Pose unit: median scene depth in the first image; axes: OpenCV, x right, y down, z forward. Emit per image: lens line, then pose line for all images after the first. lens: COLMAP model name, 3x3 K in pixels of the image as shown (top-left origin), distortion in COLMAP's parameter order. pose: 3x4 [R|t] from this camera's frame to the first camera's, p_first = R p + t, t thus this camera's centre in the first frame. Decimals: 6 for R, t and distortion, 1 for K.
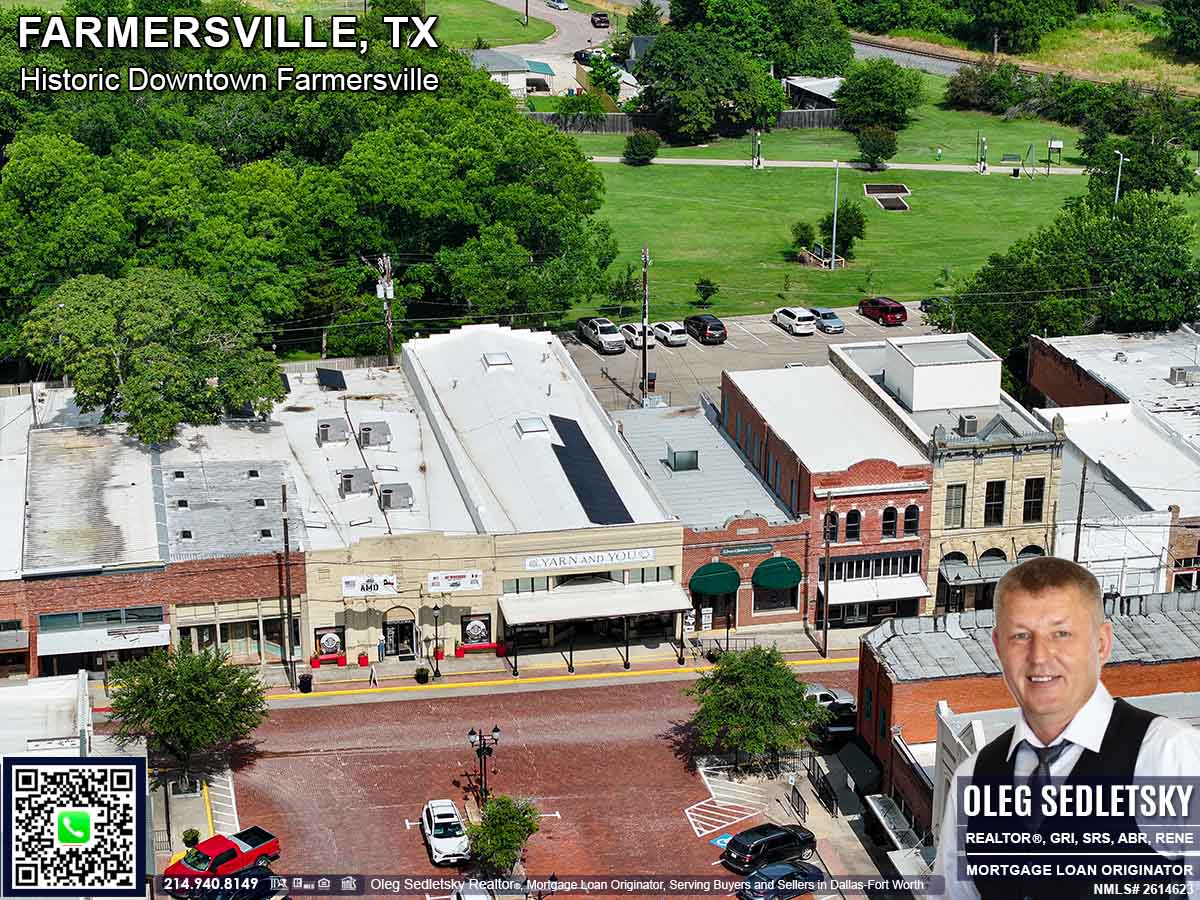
lens RADIAL K [[2393.4, 0, 608.3], [0, 2393.4, 448.3], [0, 0, 1]] dist [-0.247239, 1.240729]
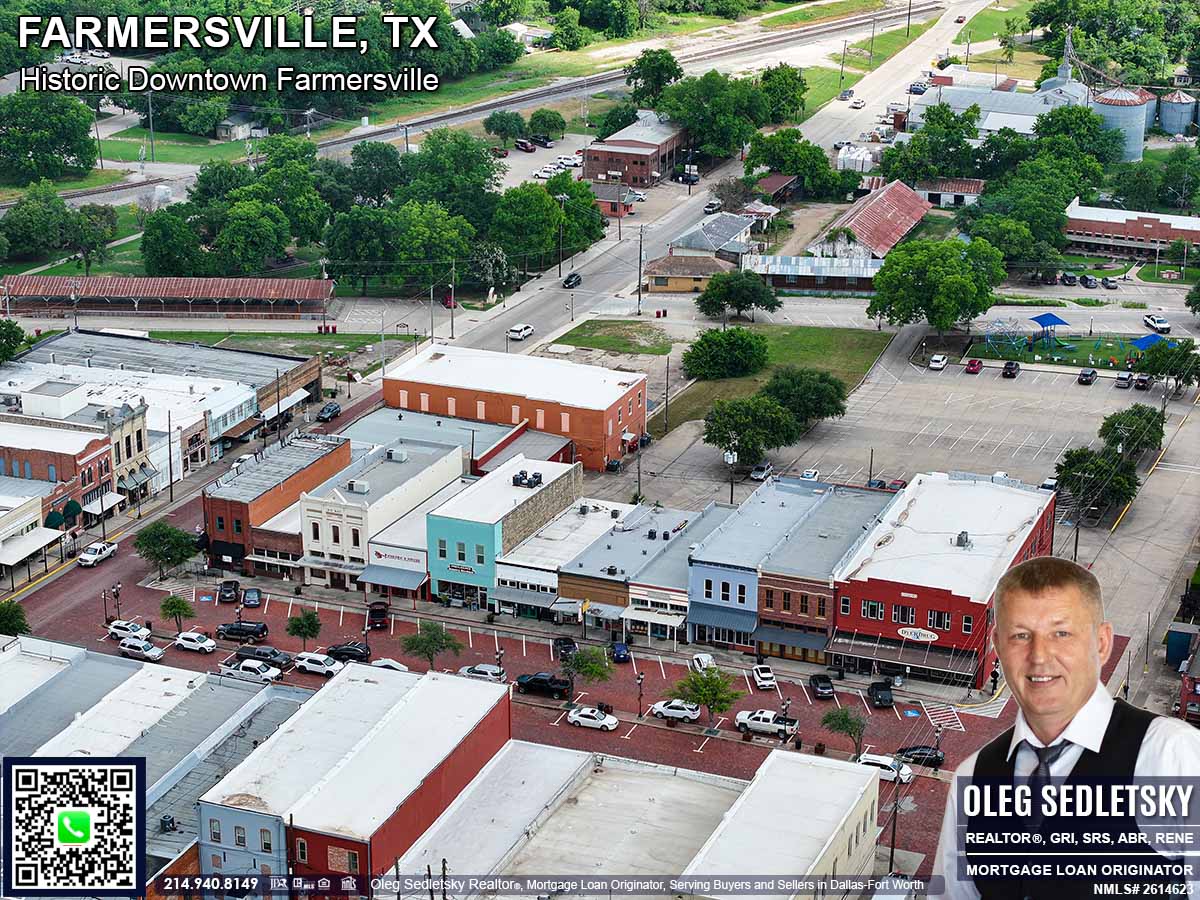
lens RADIAL K [[2393.4, 0, 608.3], [0, 2393.4, 448.3], [0, 0, 1]] dist [-0.247239, 1.240729]
pose [[0.552444, -0.280728, 0.784855, -1.217157], [0.283085, 0.948805, 0.140112, -0.145691], [-0.784008, 0.144776, 0.603632, -0.552168]]
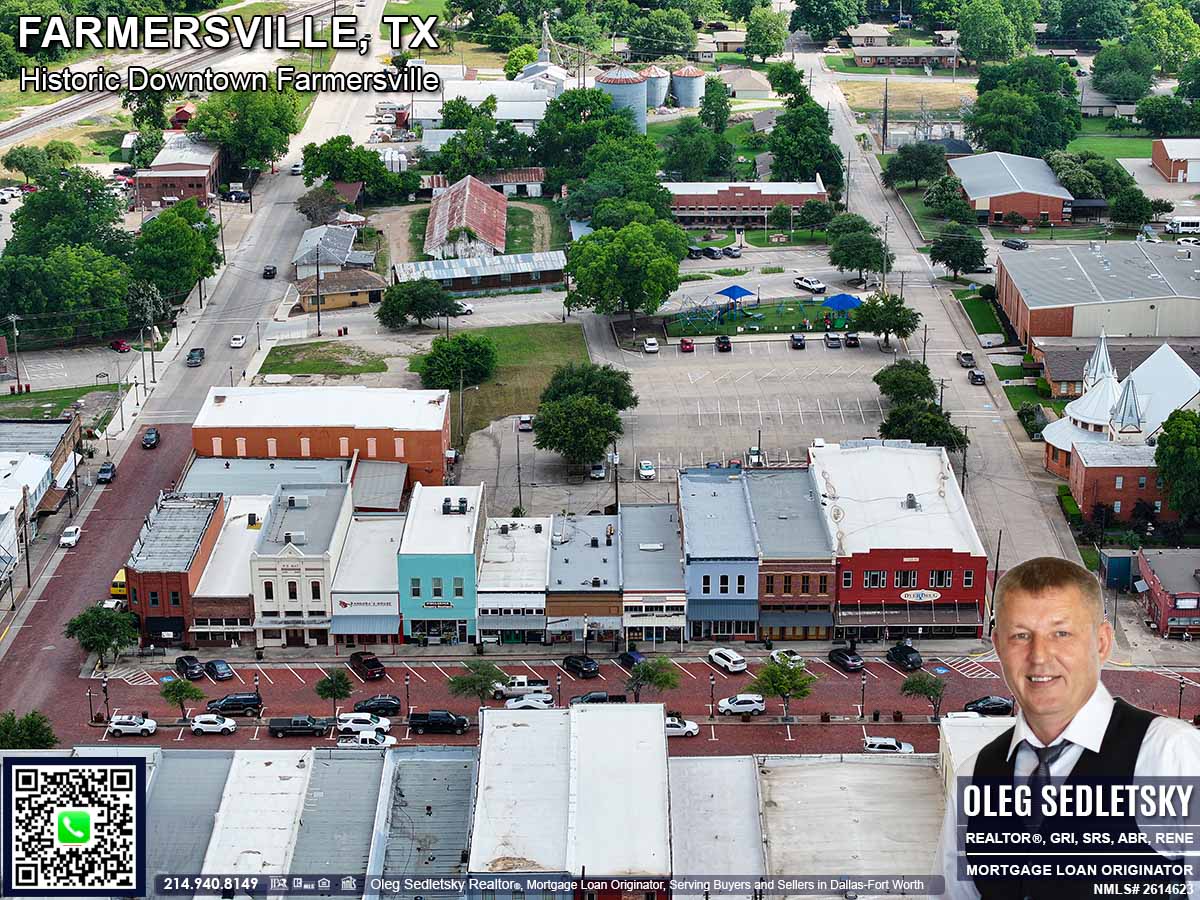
lens RADIAL K [[2393.4, 0, 608.3], [0, 2393.4, 448.3], [0, 0, 1]] dist [-0.247239, 1.240729]
pose [[0.204965, -0.334064, 0.919995, -1.441544], [0.339895, 0.905747, 0.253166, -0.347277], [-0.917857, 0.260812, 0.299193, -0.022458]]
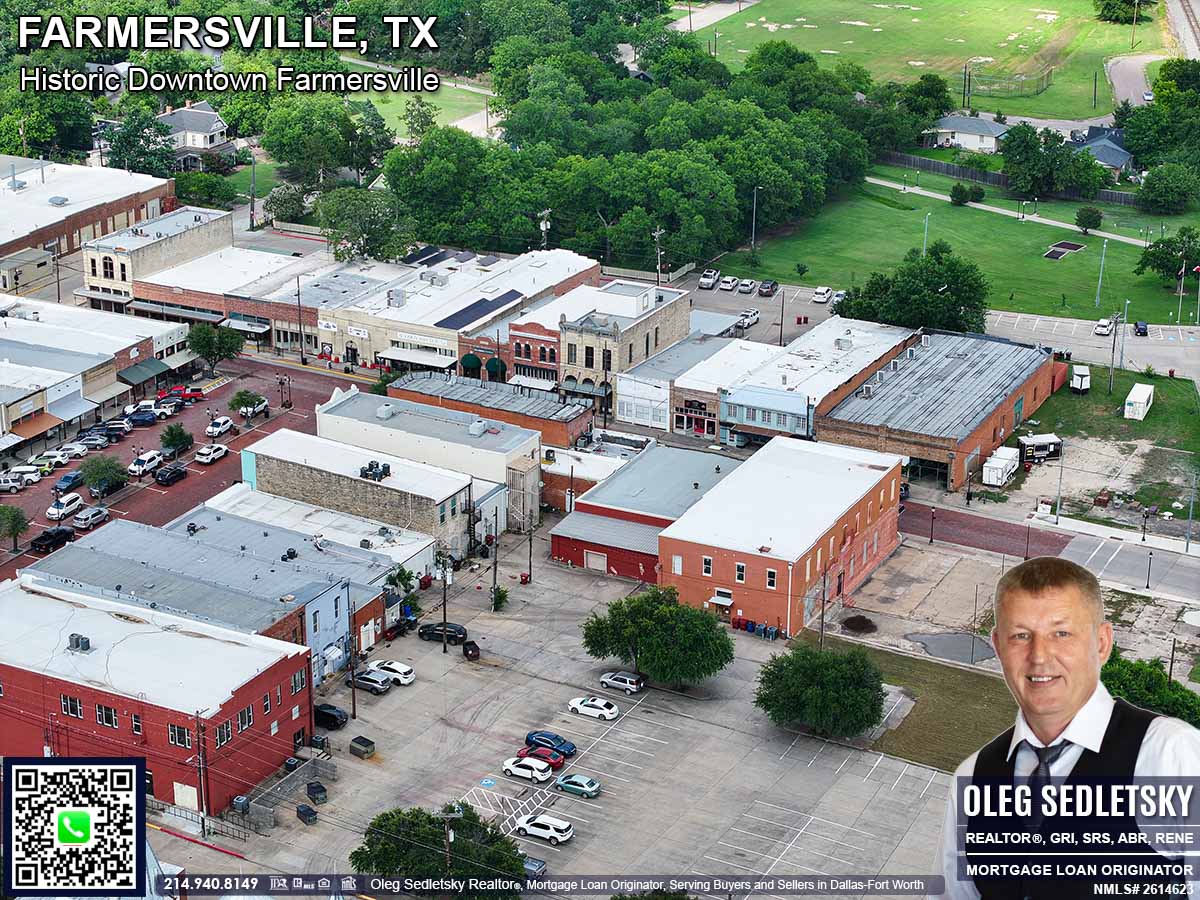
lens RADIAL K [[2393.4, 0, 608.3], [0, 2393.4, 448.3], [0, 0, 1]] dist [-0.247239, 1.240729]
pose [[0.773798, 0.229874, -0.590250, 1.474083], [-0.216924, 0.971649, 0.094030, -0.103683], [0.595131, 0.055279, 0.801725, -0.710266]]
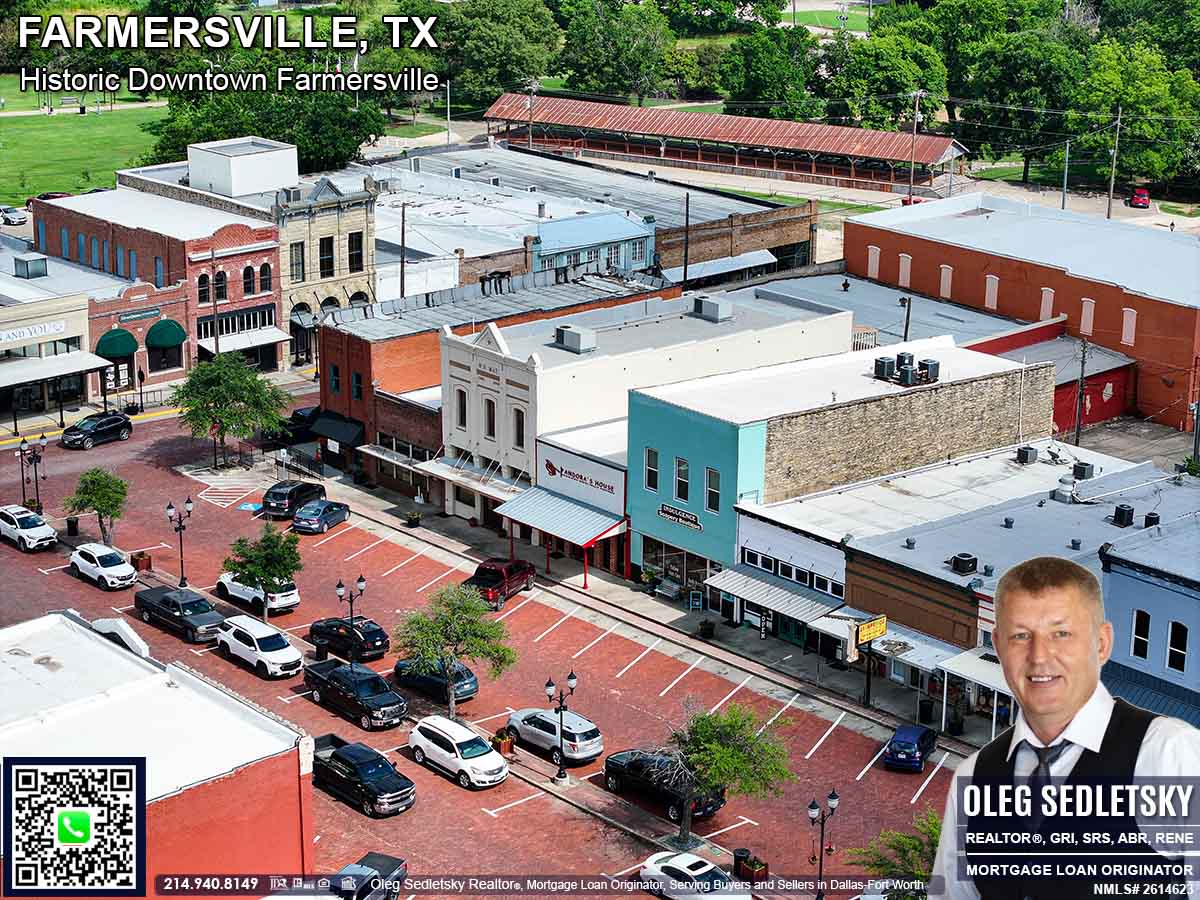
lens RADIAL K [[2393.4, 0, 608.3], [0, 2393.4, 448.3], [0, 0, 1]] dist [-0.247239, 1.240729]
pose [[0.867797, -0.145614, 0.475106, -0.289182], [0.165131, 0.986271, 0.000663, 0.138986], [-0.468680, 0.077879, 0.879928, -0.085347]]
